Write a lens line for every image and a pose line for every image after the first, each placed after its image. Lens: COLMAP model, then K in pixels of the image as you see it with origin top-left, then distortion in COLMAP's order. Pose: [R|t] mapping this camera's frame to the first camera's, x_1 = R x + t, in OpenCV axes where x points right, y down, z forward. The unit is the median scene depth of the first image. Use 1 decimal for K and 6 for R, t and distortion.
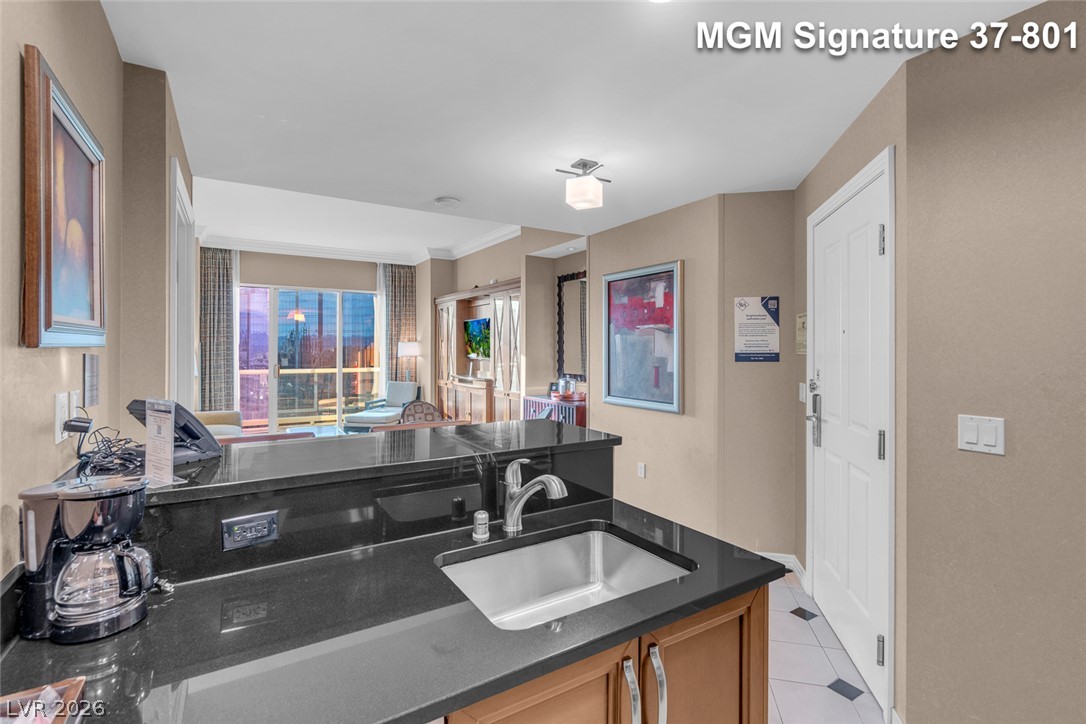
lens RADIAL K [[498.2, 0, 537.0], [0, 498.2, 344.7], [0, 0, 1]] dist [0.000622, 0.000148]
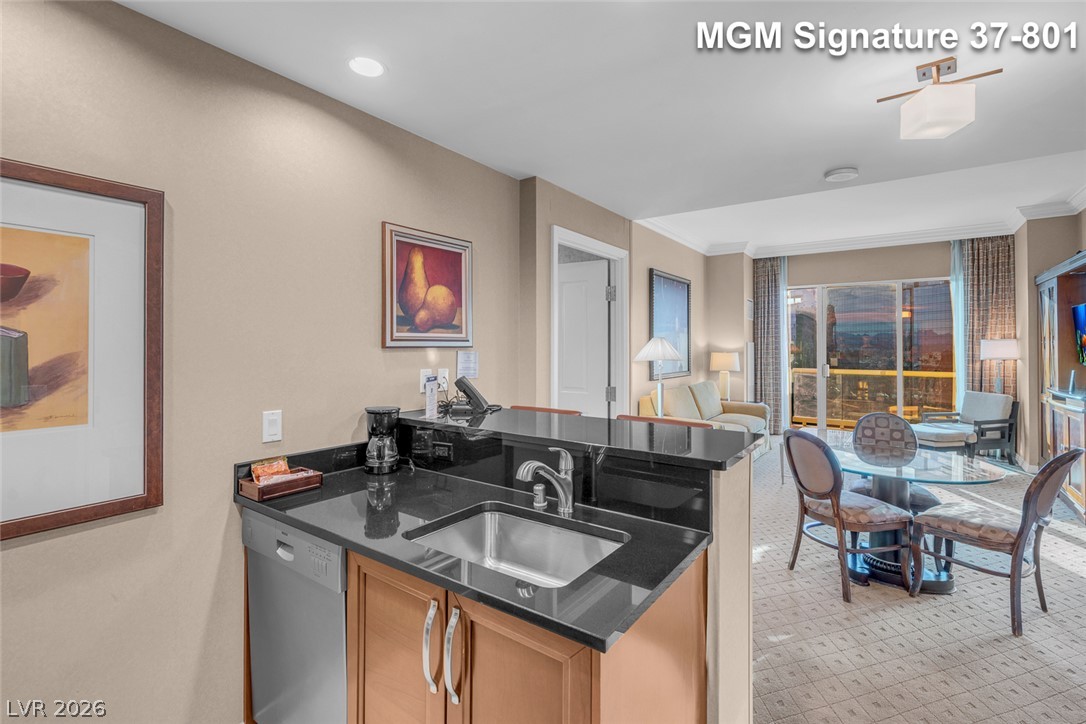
lens RADIAL K [[498.2, 0, 537.0], [0, 498.2, 344.7], [0, 0, 1]] dist [0.000622, 0.000148]
pose [[0.384583, -0.003915, -0.923082, 0.172602], [0.005434, 0.999983, -0.001977, -0.000235], [0.923074, -0.004256, 0.384598, 0.091378]]
